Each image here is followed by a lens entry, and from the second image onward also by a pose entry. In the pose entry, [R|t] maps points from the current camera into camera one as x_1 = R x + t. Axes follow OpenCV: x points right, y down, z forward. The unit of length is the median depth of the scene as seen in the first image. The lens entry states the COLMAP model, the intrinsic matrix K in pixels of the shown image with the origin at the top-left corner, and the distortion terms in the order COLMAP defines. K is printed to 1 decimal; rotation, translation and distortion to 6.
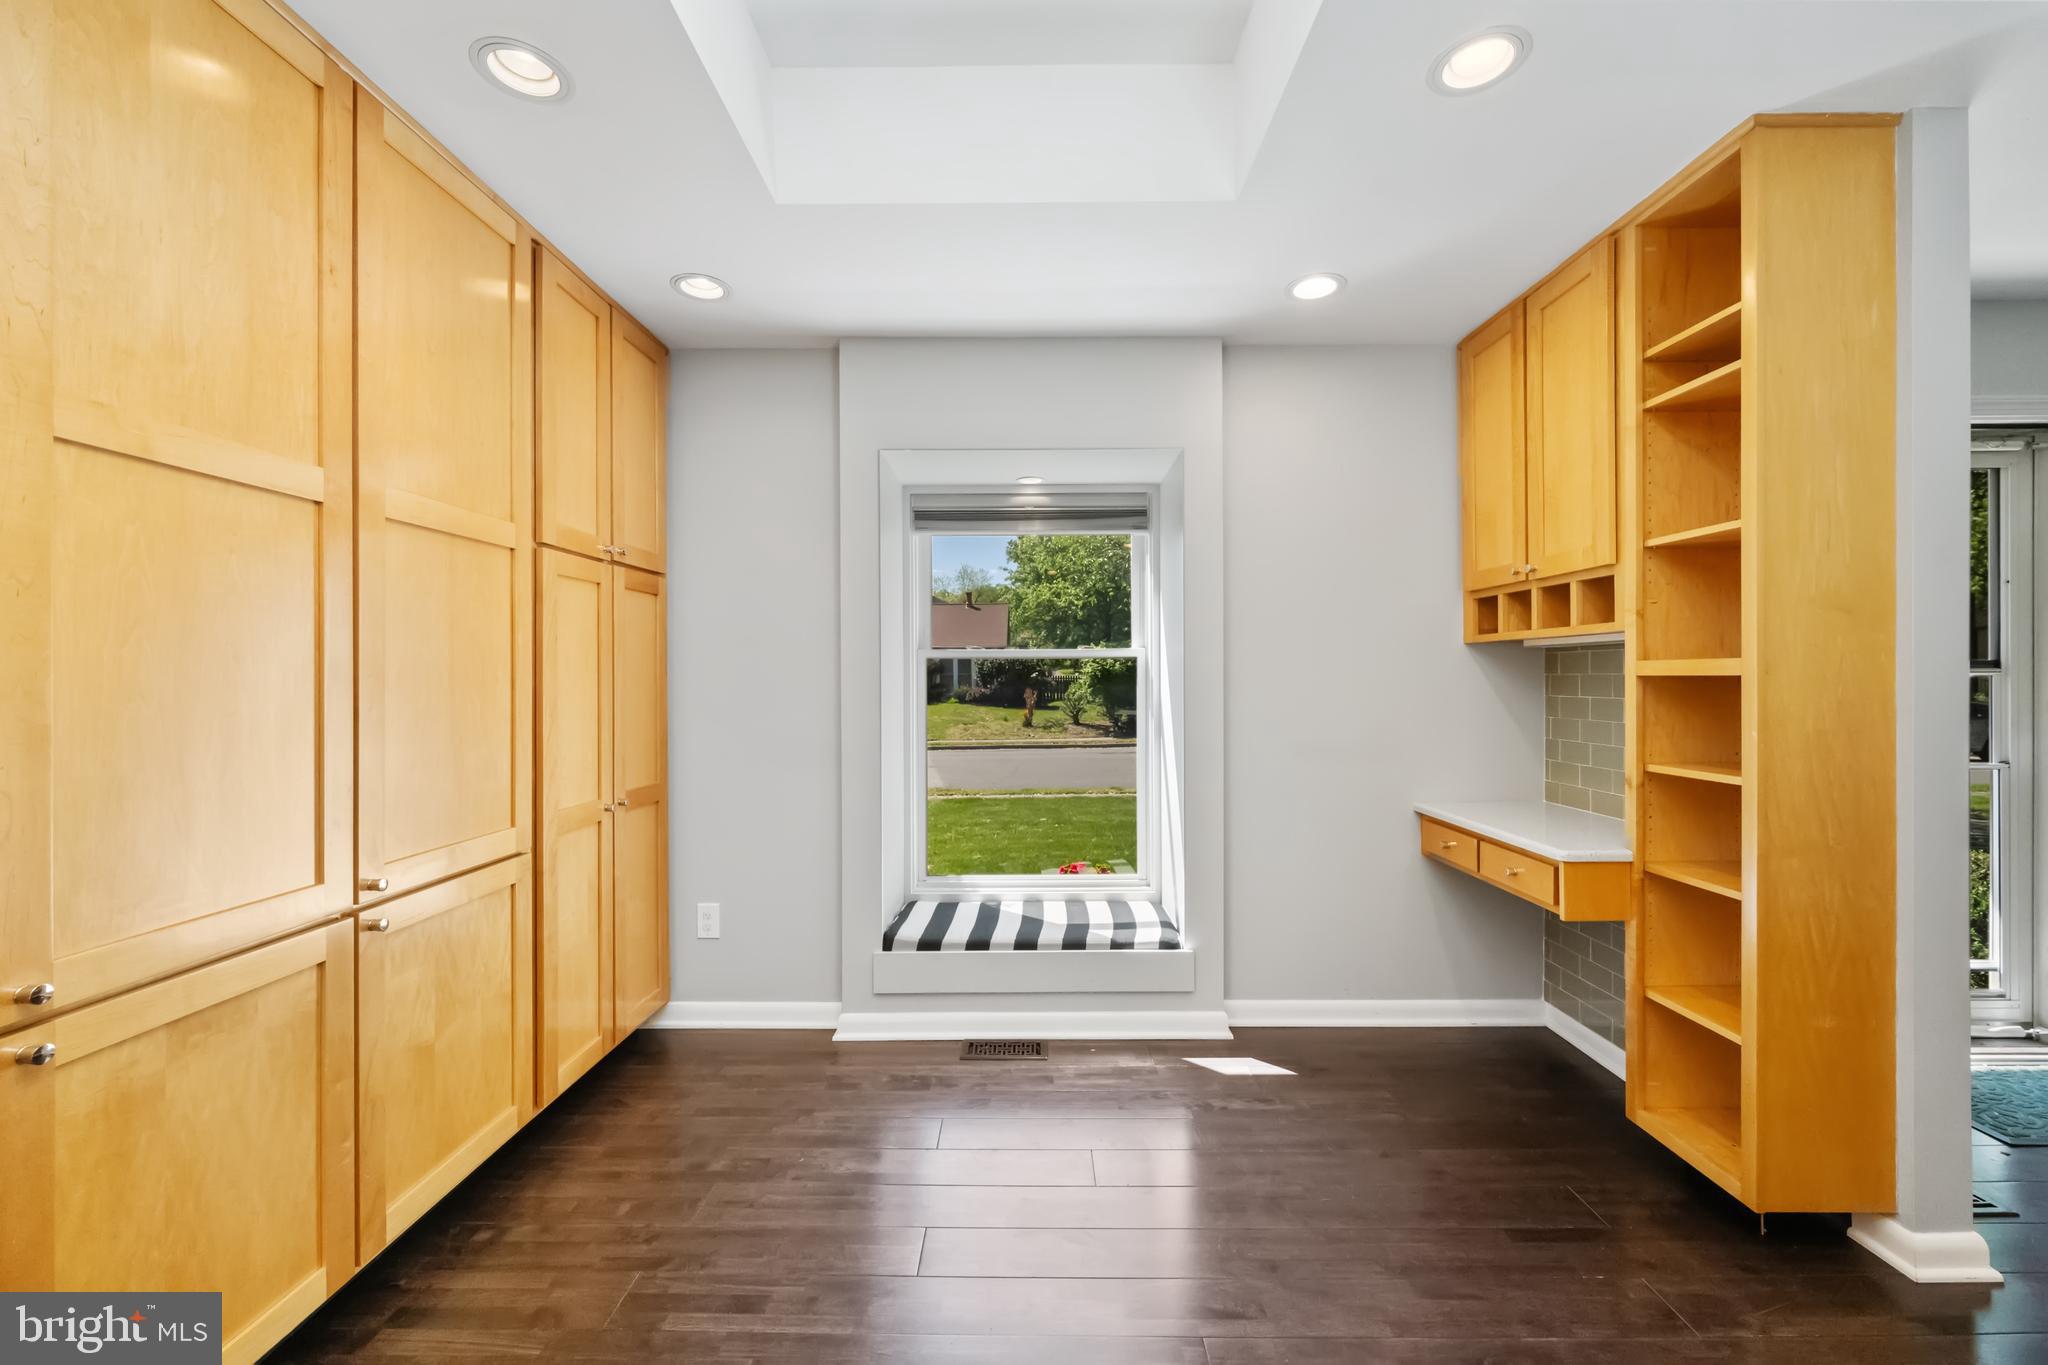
lens RADIAL K [[807.8, 0, 1024.2], [0, 807.8, 676.1], [0, 0, 1]] dist [-0.001877, 0.000024]
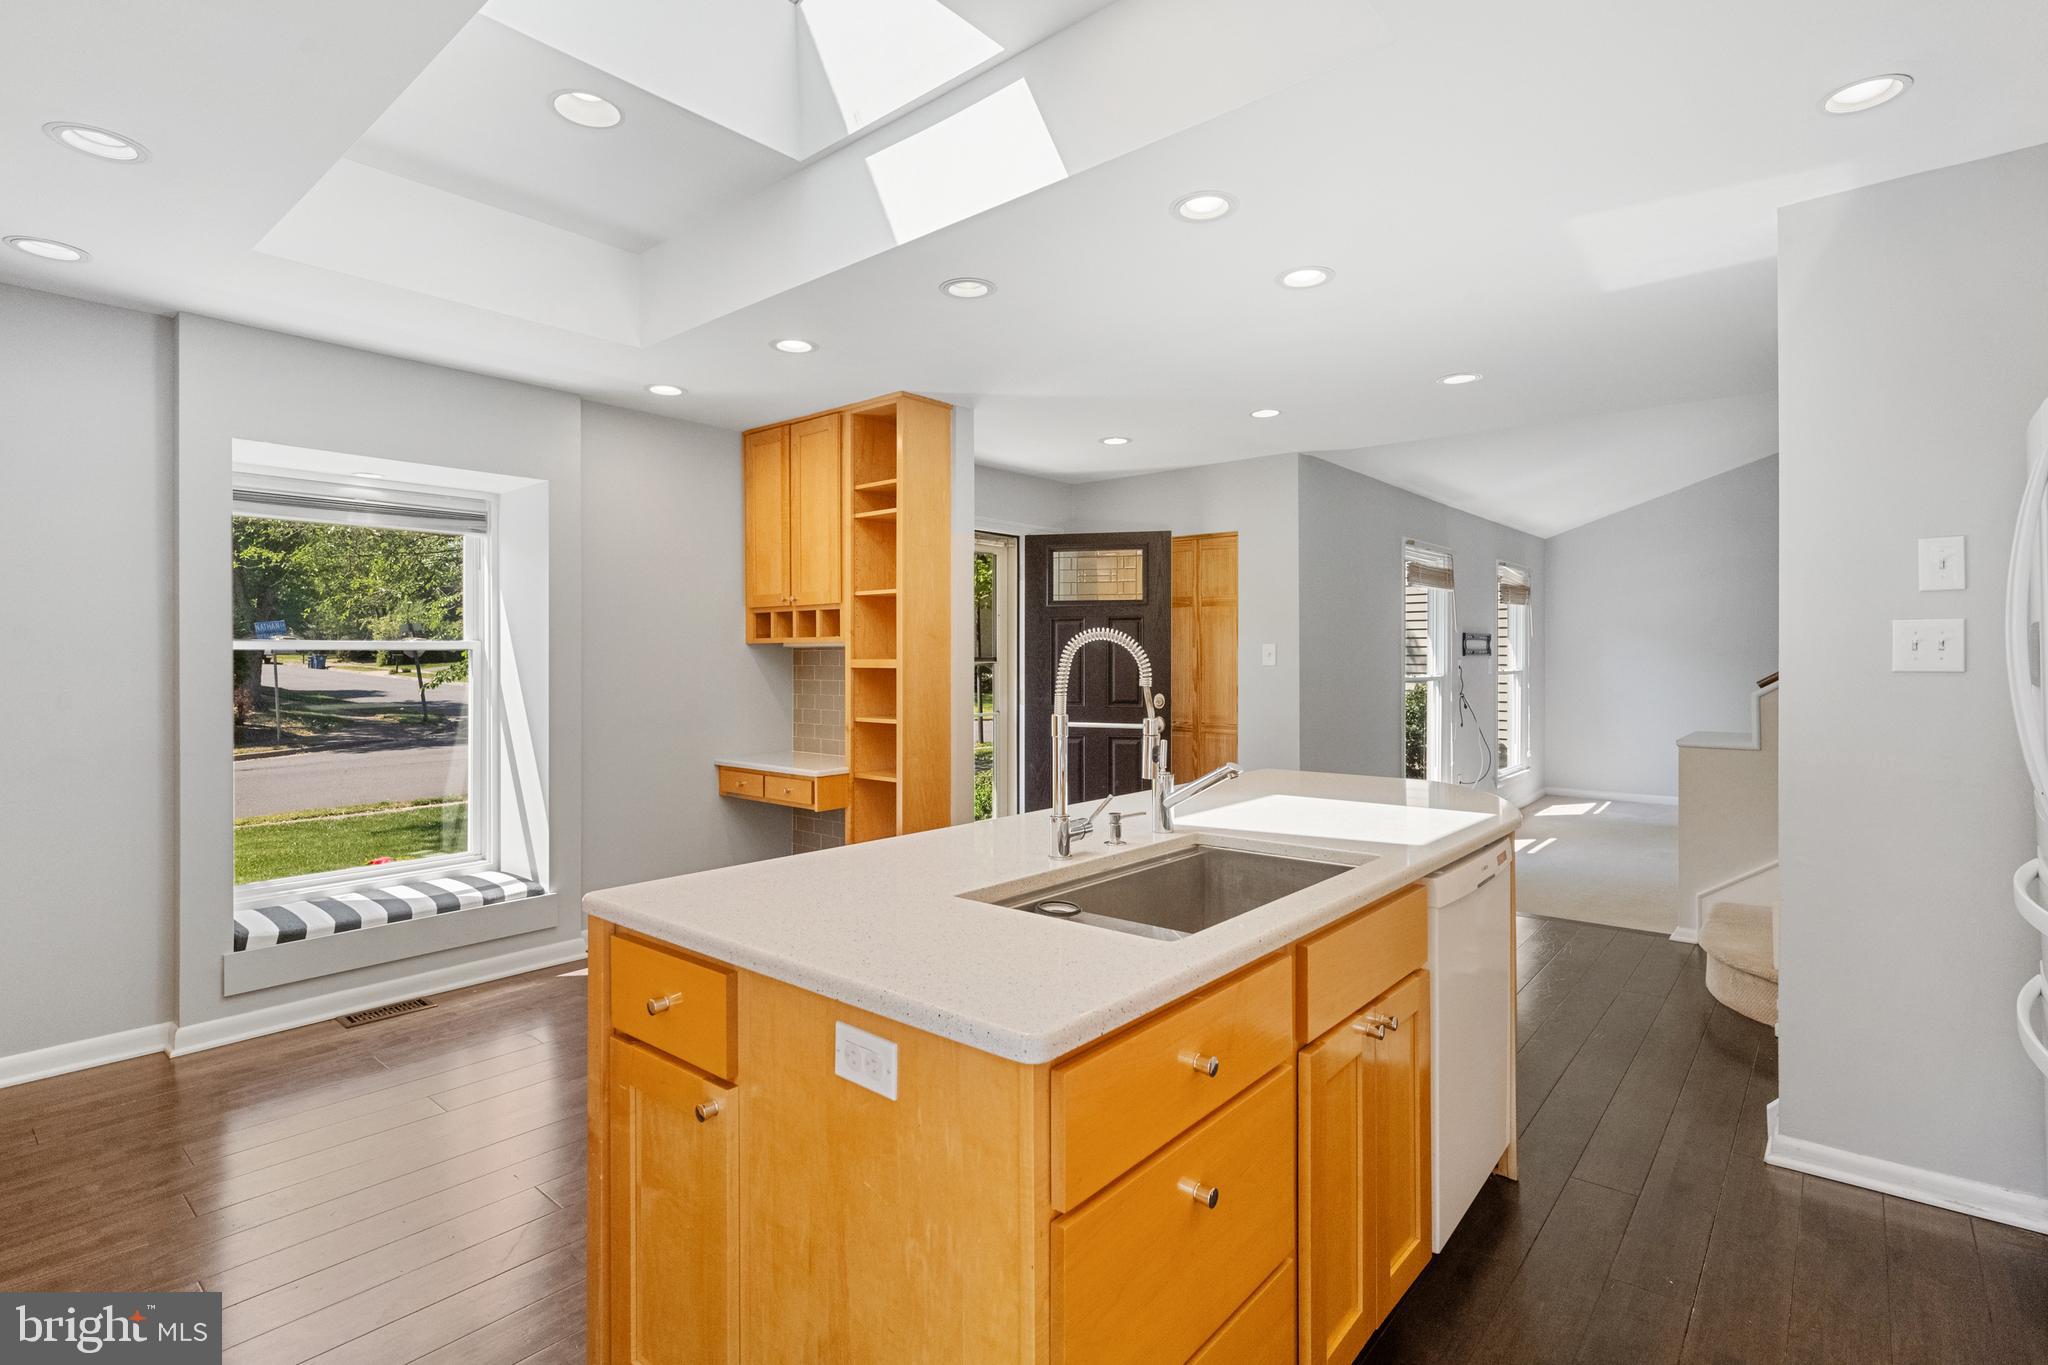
lens RADIAL K [[972.0, 0, 1020.5], [0, 972.0, 662.2], [0, 0, 1]] dist [0.000917, -0.000091]
pose [[0.643441, 0.000036, 0.765496, -0.578212], [-0.002007, 0.999997, 0.001639, -0.015517], [-0.765493, -0.002591, 0.643438, -0.599492]]
